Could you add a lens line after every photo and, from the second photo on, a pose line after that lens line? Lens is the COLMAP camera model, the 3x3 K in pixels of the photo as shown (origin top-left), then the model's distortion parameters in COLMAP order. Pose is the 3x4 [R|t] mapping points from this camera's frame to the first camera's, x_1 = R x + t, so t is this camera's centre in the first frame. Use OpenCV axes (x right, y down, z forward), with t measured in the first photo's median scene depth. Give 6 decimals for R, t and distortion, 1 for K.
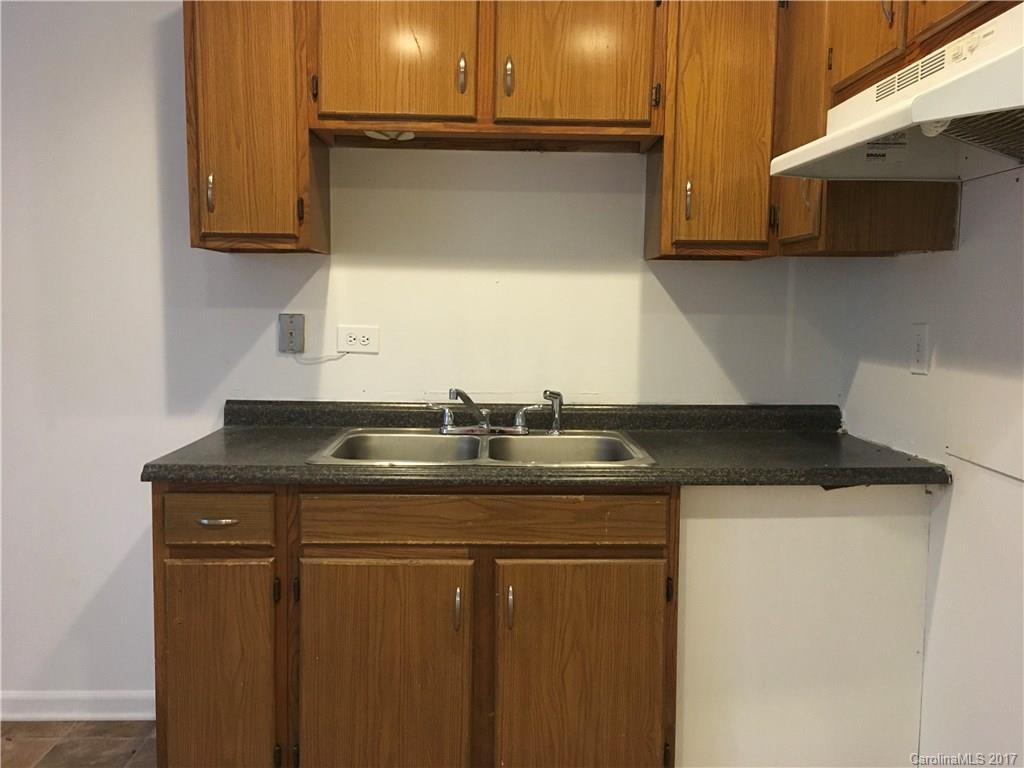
lens RADIAL K [[857.0, 0, 512.0], [0, 857.0, 384.0], [0, 0, 1]] dist [0.005655, 0.005968]
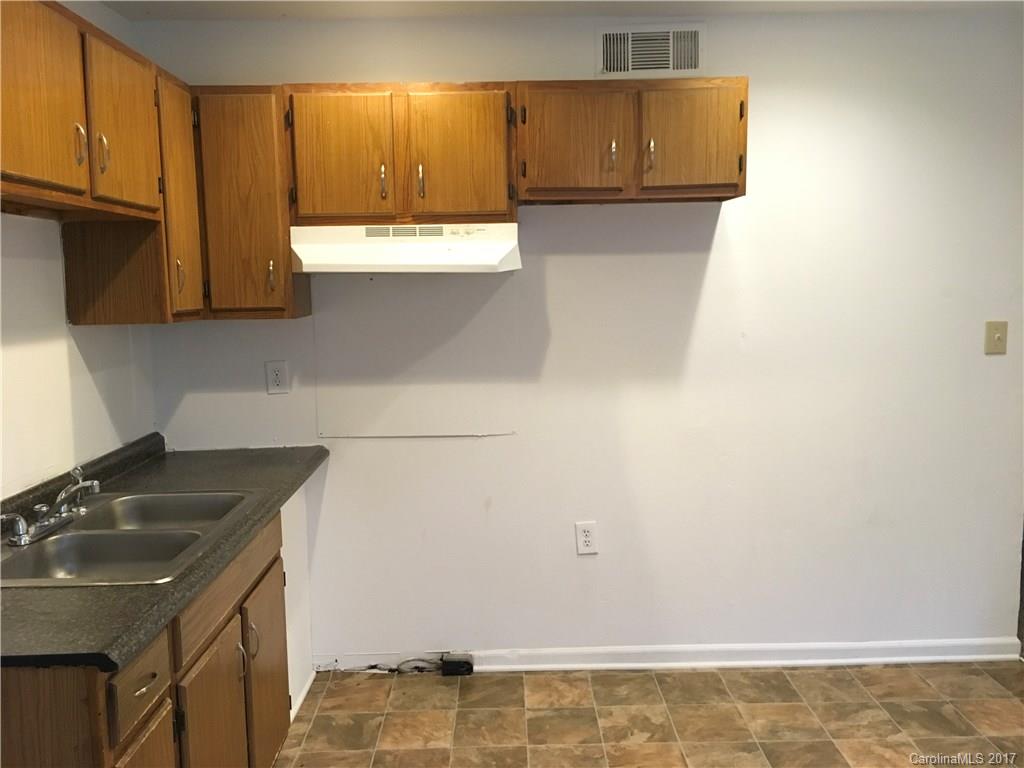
lens RADIAL K [[857.0, 0, 512.0], [0, 857.0, 384.0], [0, 0, 1]] dist [0.005655, 0.005968]
pose [[0.017238, -0.127765, 0.991655, -0.972248], [0.116254, 0.985331, 0.124930, -0.161703], [-0.993070, 0.113130, 0.031839, 0.514447]]
